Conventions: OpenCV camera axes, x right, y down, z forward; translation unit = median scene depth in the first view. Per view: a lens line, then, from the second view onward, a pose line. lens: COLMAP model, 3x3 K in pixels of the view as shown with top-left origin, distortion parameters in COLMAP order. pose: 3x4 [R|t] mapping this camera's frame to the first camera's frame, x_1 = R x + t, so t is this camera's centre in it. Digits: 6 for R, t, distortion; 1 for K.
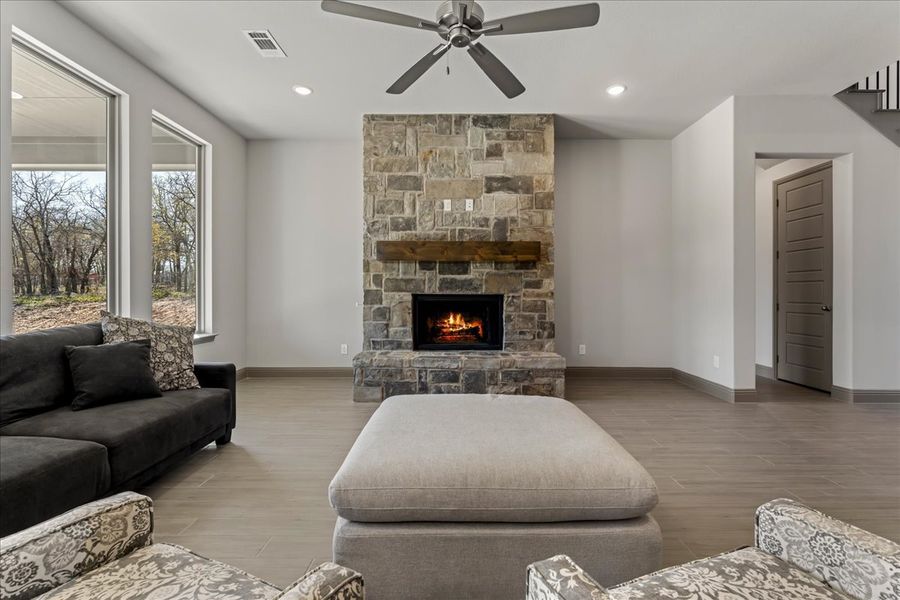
lens RADIAL K [[402.2, 0, 450.0], [0, 402.2, 300.0], [0, 0, 1]] dist [-0.004428, 0.000184]
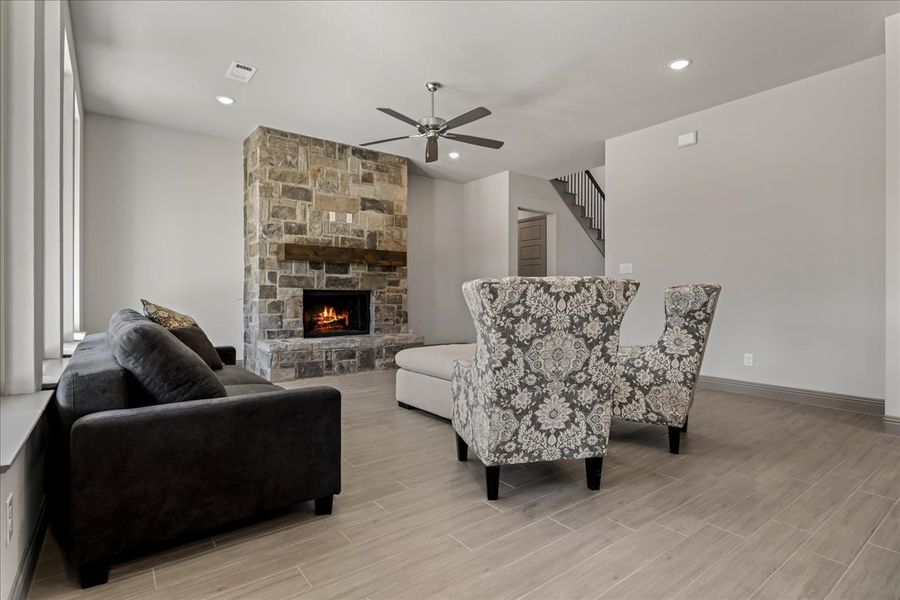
lens RADIAL K [[450.7, 0, 450.0], [0, 450.7, 300.0], [0, 0, 1]] dist [0.001798, 0.000024]
pose [[0.796798, -0.004528, 0.604229, -0.546085], [0.005779, 0.999983, -0.000128, 0.018234], [-0.604218, 0.003593, 0.796811, -0.296942]]
